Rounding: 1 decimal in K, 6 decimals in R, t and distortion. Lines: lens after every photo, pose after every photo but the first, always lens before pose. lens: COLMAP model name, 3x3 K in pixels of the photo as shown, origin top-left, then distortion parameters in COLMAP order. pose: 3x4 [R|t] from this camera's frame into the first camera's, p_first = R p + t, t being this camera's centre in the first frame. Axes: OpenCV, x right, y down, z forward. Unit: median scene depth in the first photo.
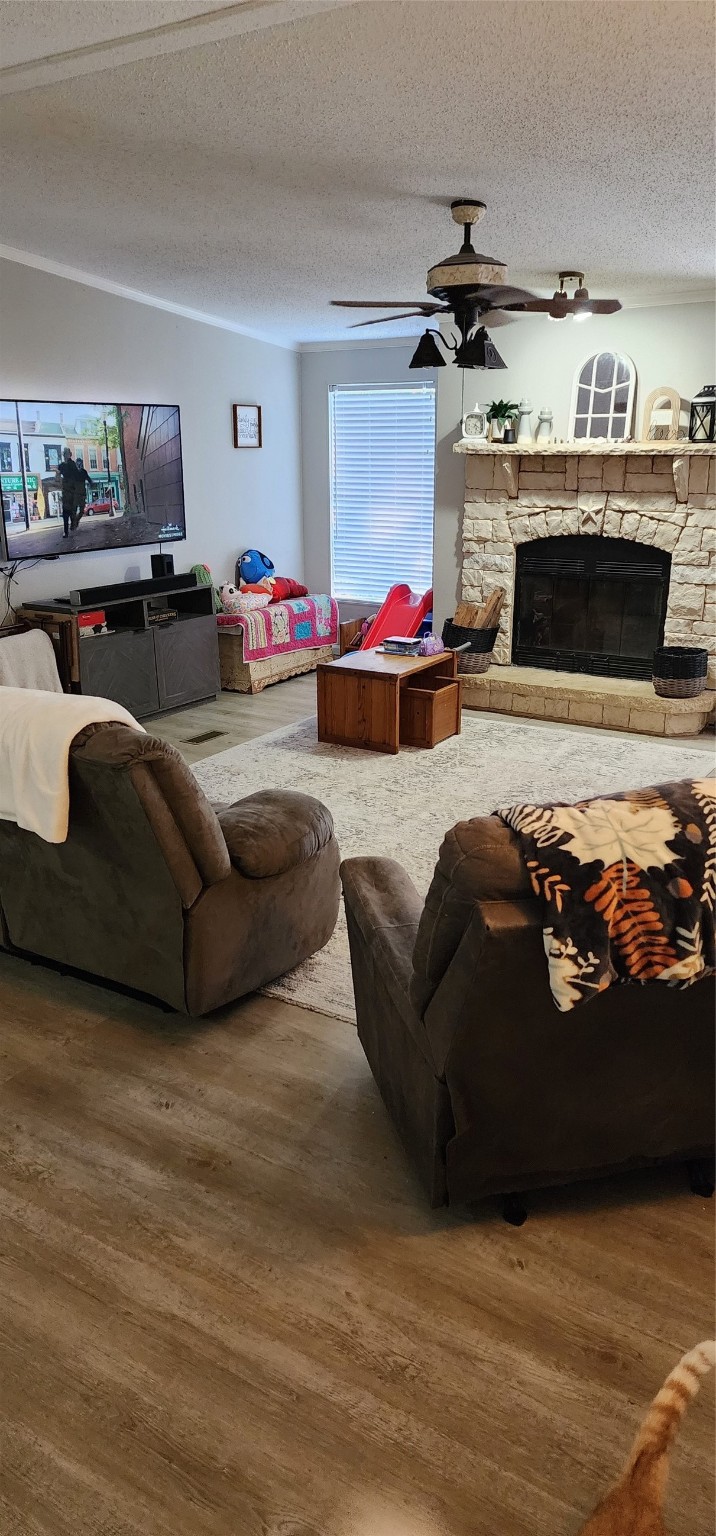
lens RADIAL K [[1009.7, 0, 361.4], [0, 1009.7, 741.7], [0, 0, 1]] dist [0.161477, -0.373630]
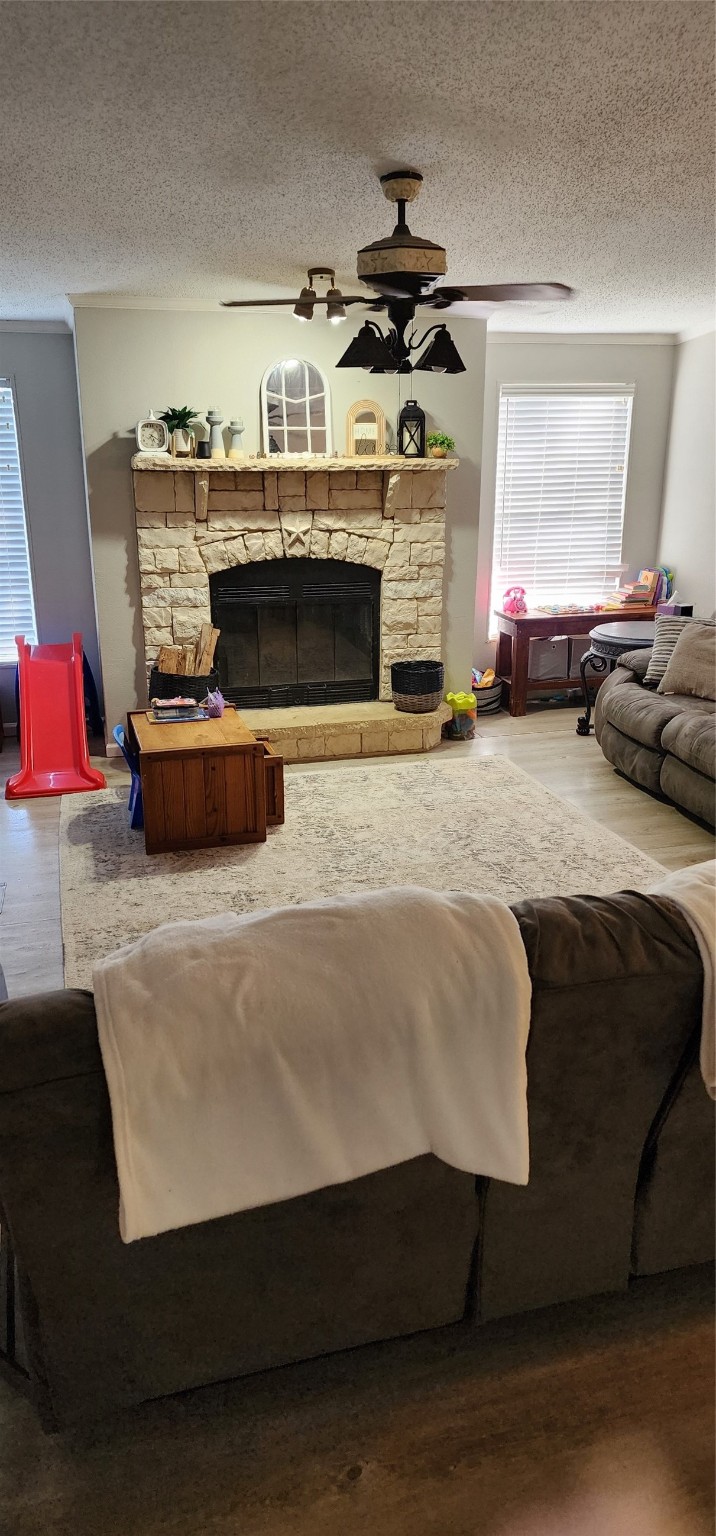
lens RADIAL K [[1009.7, 0, 361.4], [0, 1009.7, 741.7], [0, 0, 1]] dist [0.161477, -0.373630]
pose [[0.678012, -0.205102, 0.705856, -0.428356], [0.210870, 0.974192, 0.080522, -0.103919], [-0.704155, 0.094249, 0.703764, 0.335298]]
